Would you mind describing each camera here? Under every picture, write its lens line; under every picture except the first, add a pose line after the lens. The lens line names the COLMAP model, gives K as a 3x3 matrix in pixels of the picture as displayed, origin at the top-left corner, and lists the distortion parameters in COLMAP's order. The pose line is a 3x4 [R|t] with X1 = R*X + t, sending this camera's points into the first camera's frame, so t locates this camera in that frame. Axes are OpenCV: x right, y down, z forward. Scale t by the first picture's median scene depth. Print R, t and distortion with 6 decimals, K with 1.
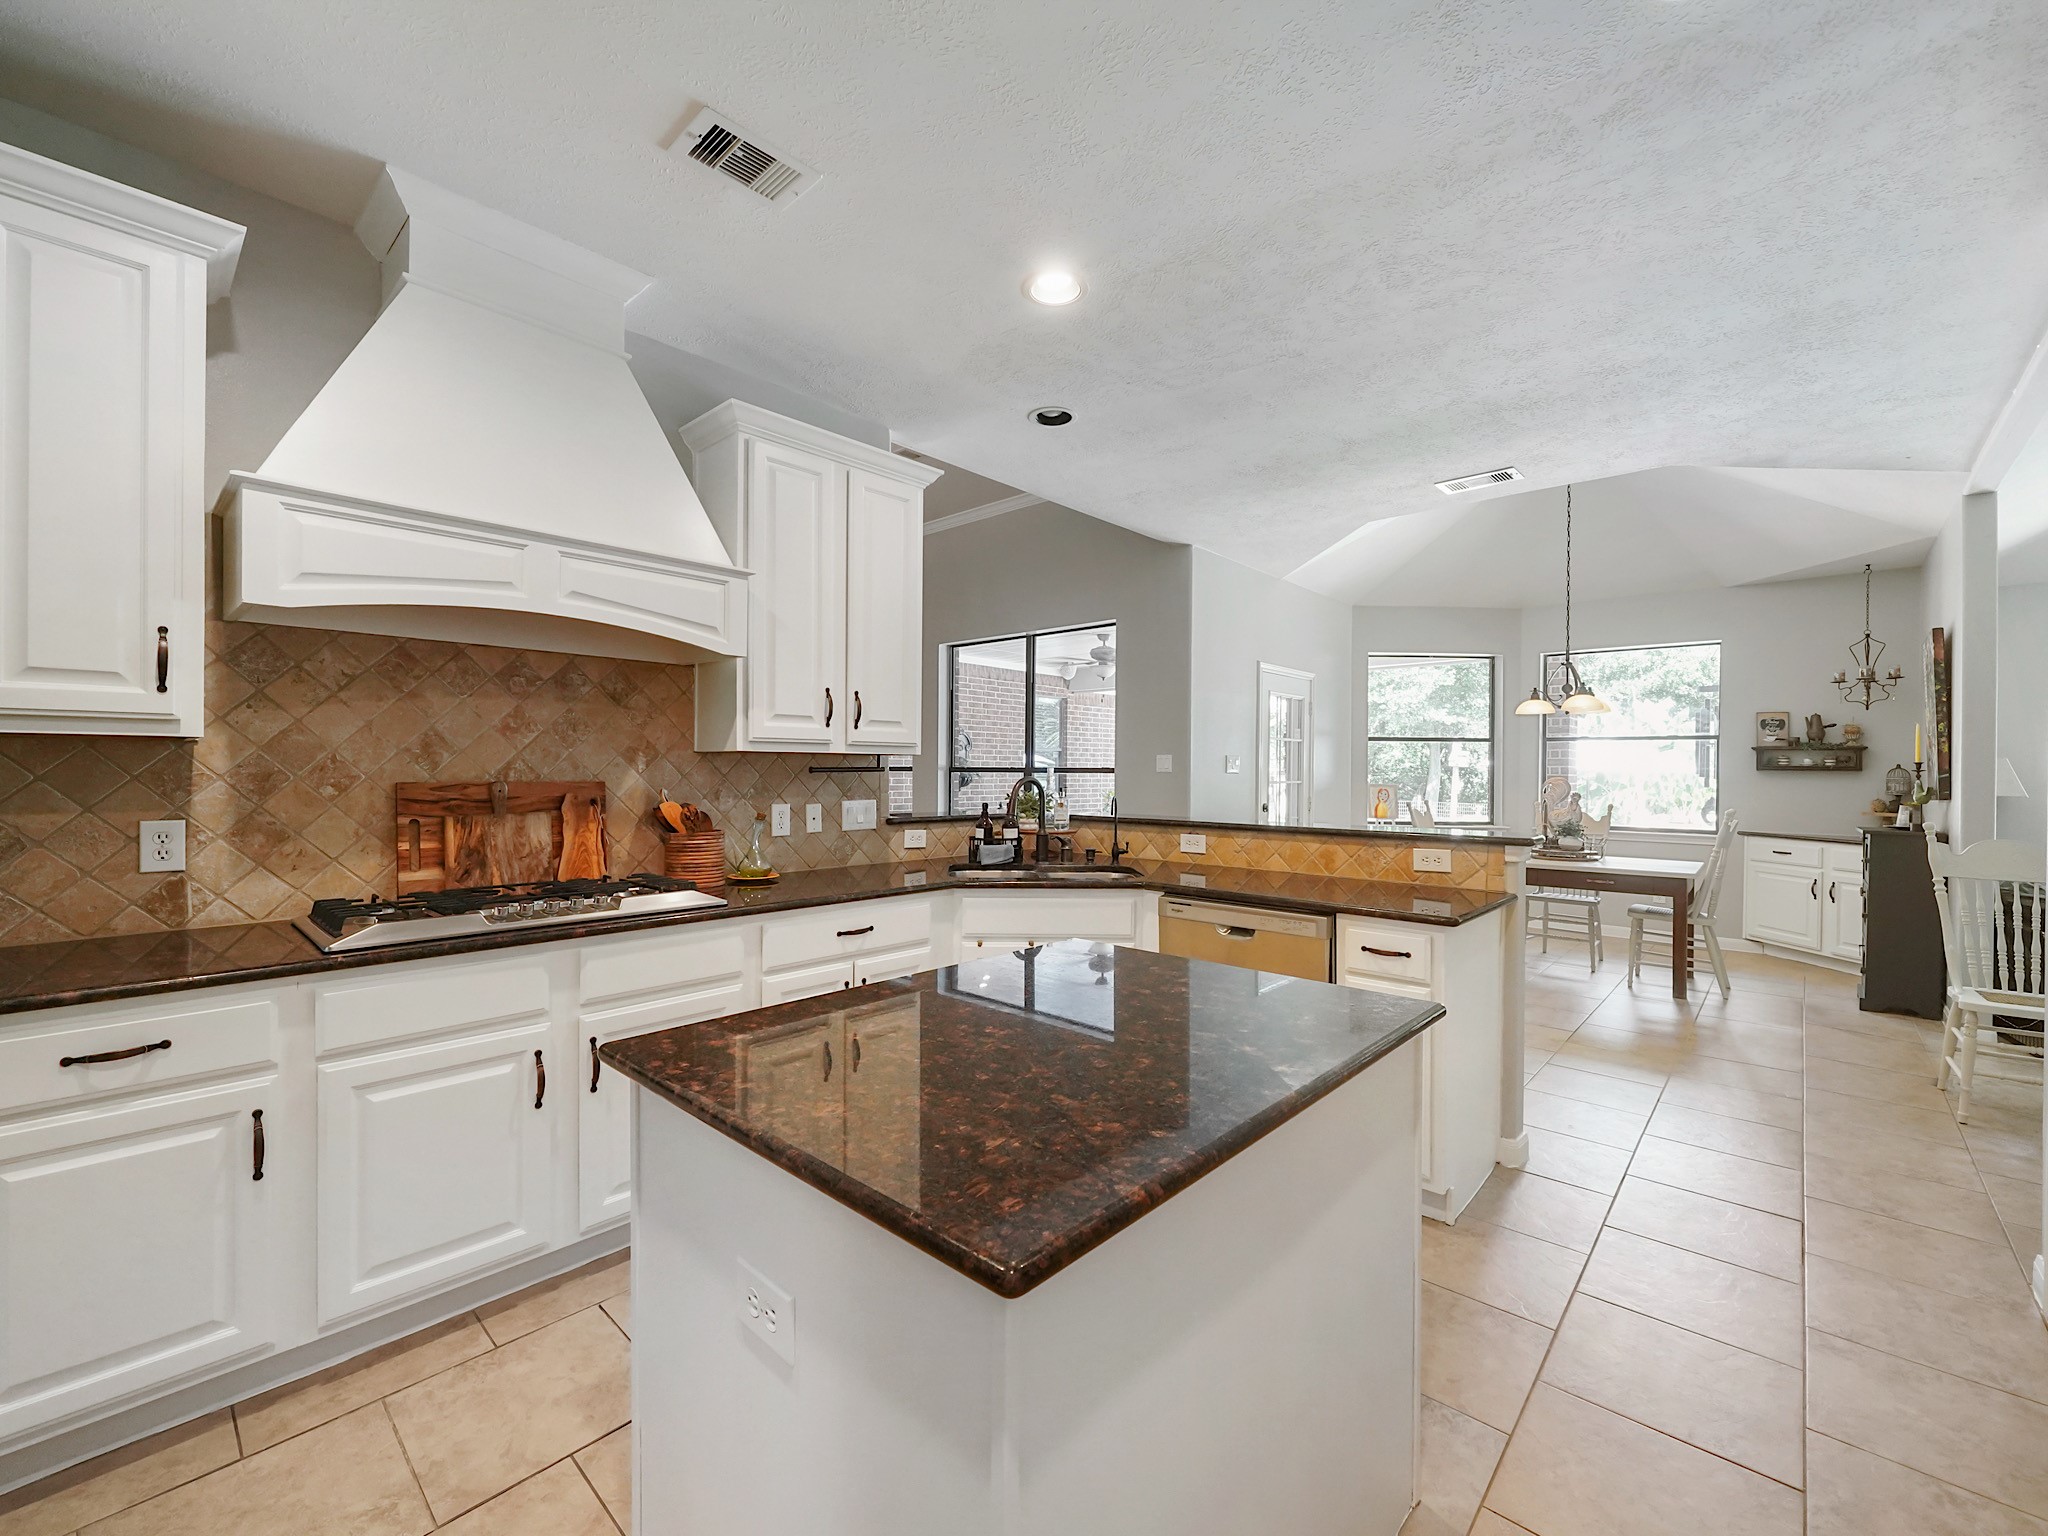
lens RADIAL K [[847.7, 0, 1005.0], [0, 847.7, 770.9], [0, 0, 1]] dist [-0.001945, -0.000616]
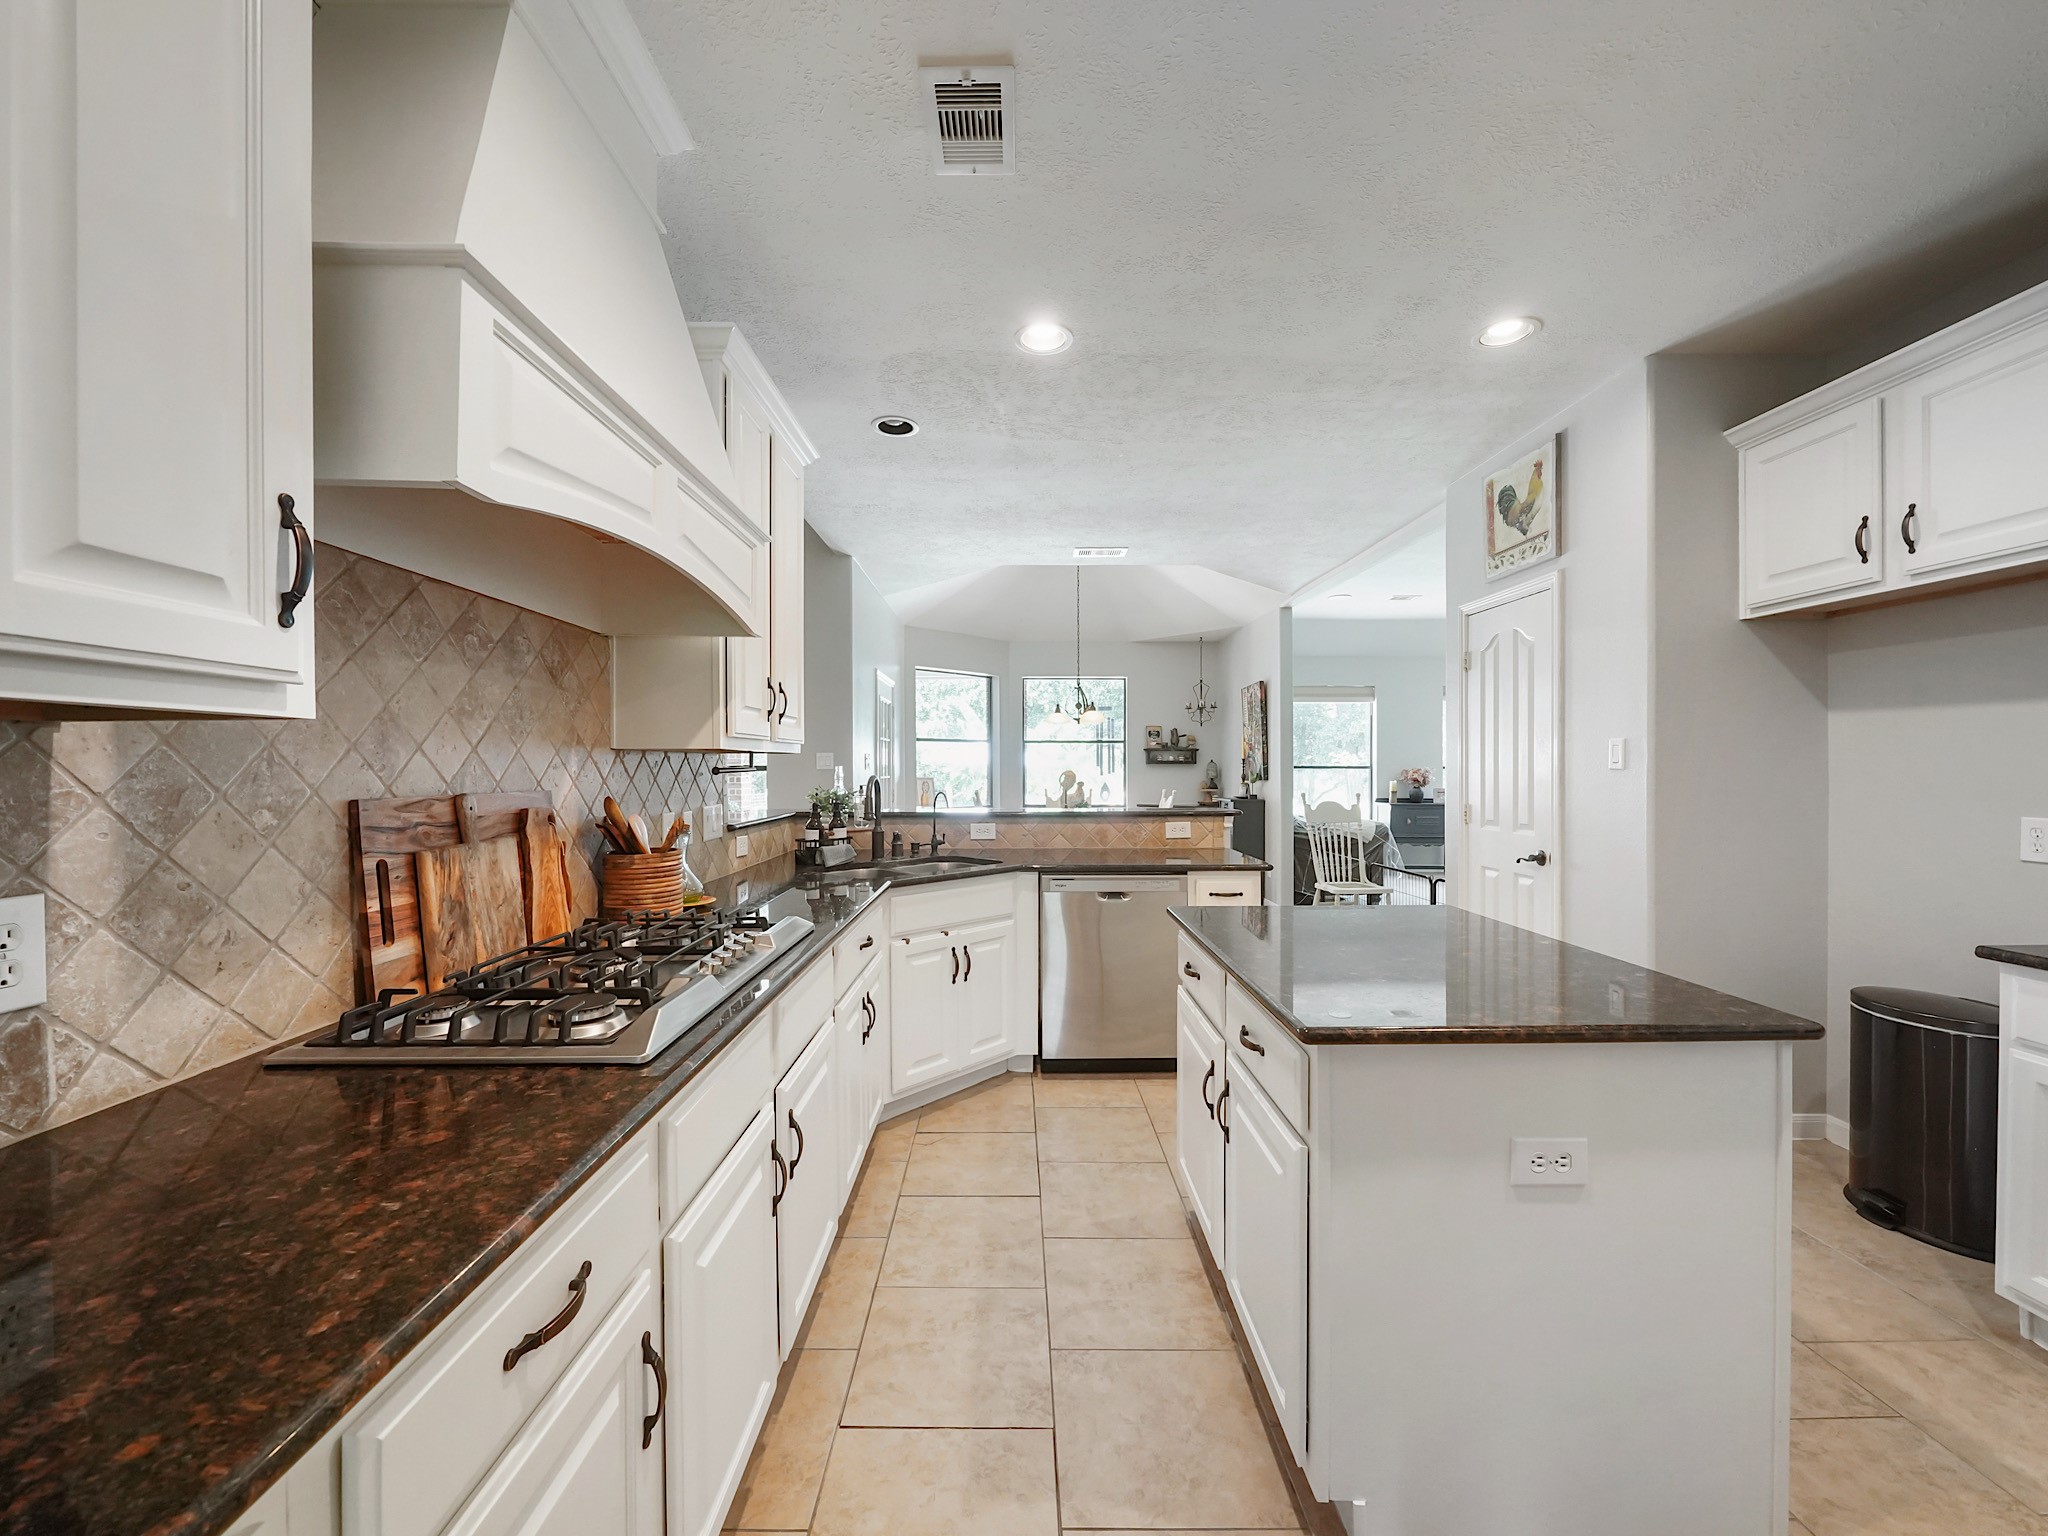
lens RADIAL K [[809.7, 0, 1020.3], [0, 809.7, 768.1], [0, 0, 1]] dist [-0.002596, -0.000402]
pose [[0.722780, -0.010409, 0.690999, -0.723779], [0.010014, 0.999939, 0.004588, -0.005809], [-0.691005, 0.003604, 0.722841, 0.256299]]
